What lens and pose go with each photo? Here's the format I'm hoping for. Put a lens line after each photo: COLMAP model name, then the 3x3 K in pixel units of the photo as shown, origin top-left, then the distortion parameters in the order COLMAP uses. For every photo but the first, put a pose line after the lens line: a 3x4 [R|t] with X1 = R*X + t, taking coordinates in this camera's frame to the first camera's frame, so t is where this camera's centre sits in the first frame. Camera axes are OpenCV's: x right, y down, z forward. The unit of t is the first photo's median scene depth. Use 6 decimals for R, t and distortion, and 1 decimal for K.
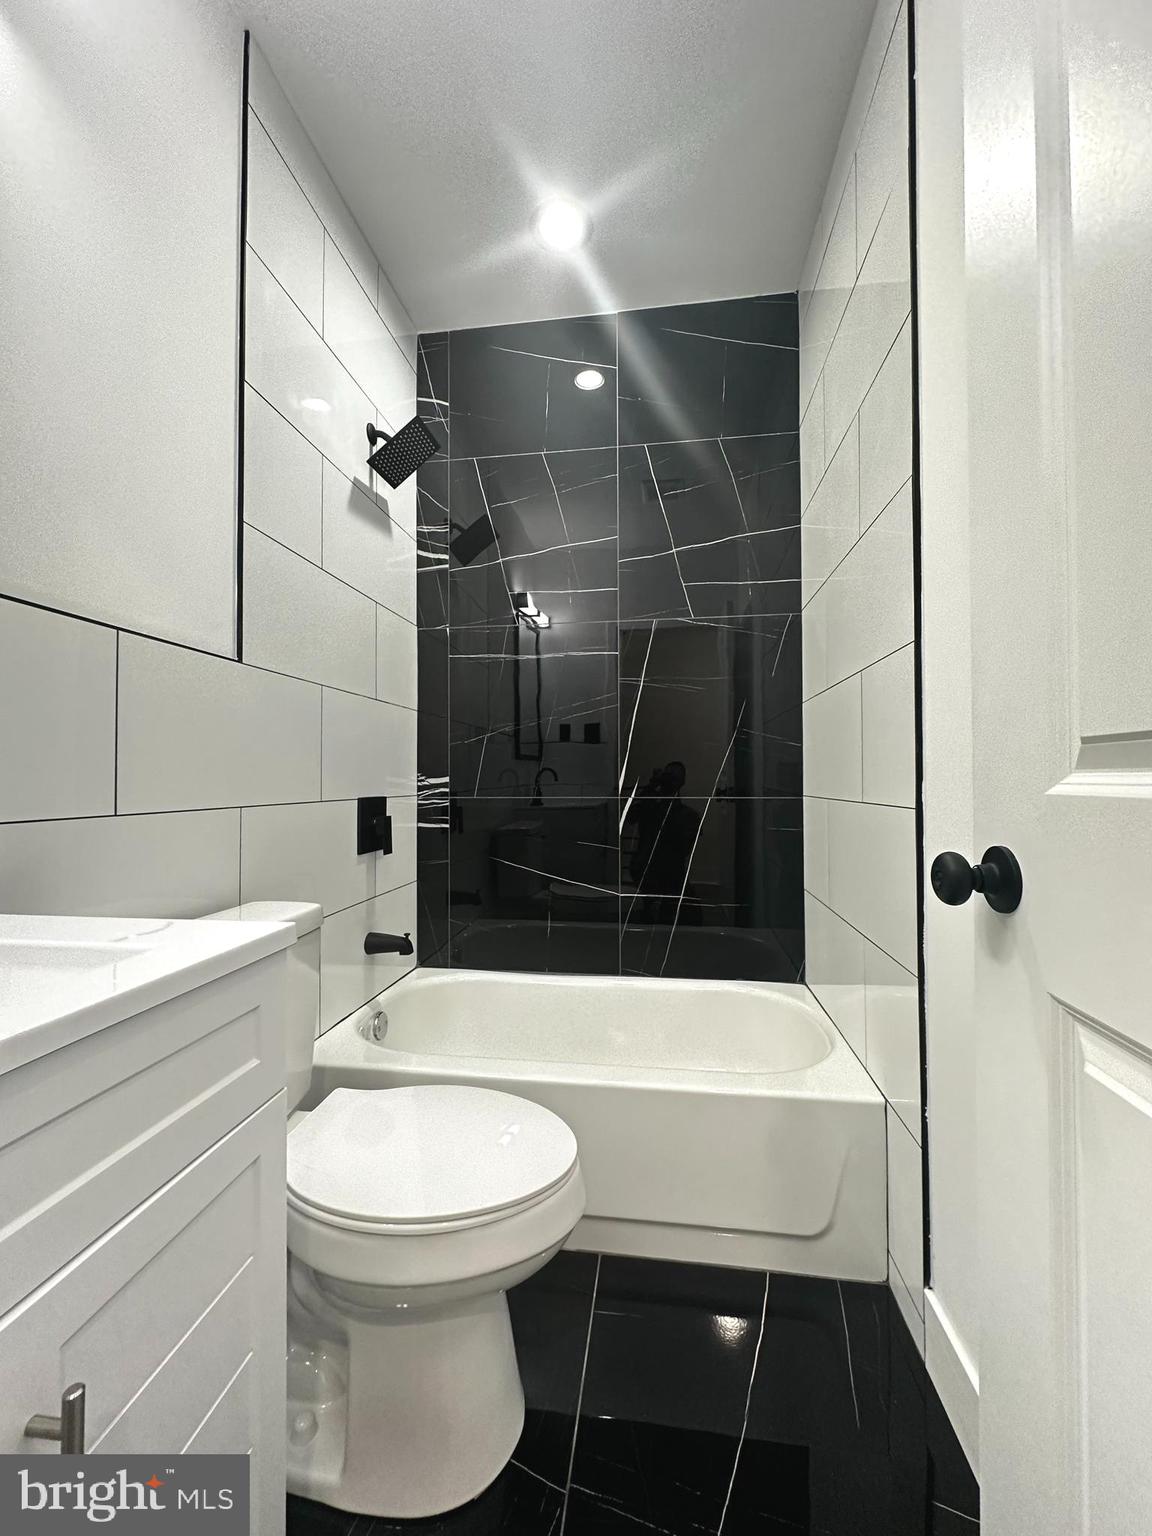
lens RADIAL K [[615.1, 0, 579.2], [0, 615.1, 768.6], [0, 0, 1]] dist [-0.002142, 0.000592]
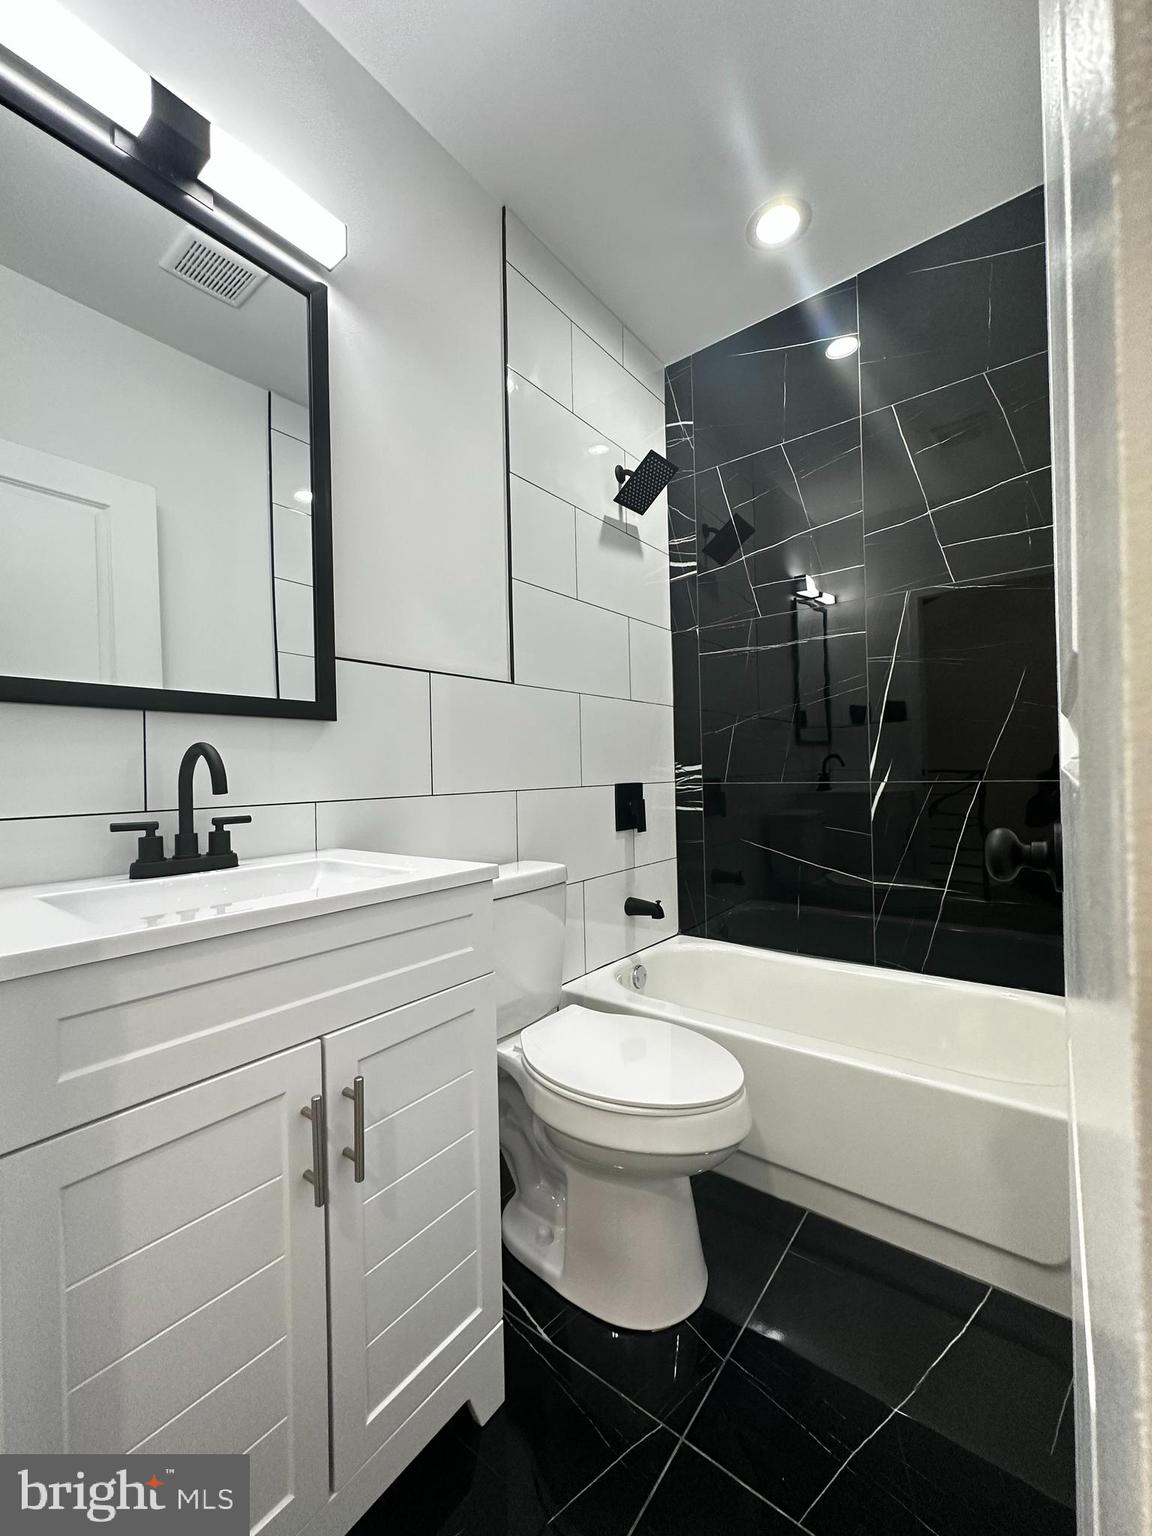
lens RADIAL K [[615.1, 0, 573.9], [0, 615.1, 769.4], [0, 0, 1]] dist [-0.002142, 0.000592]
pose [[0.864418, -0.018101, -0.502448, 0.146232], [0.028162, 0.999526, 0.012441, 0.001643], [0.501984, -0.024904, 0.864518, -0.064000]]
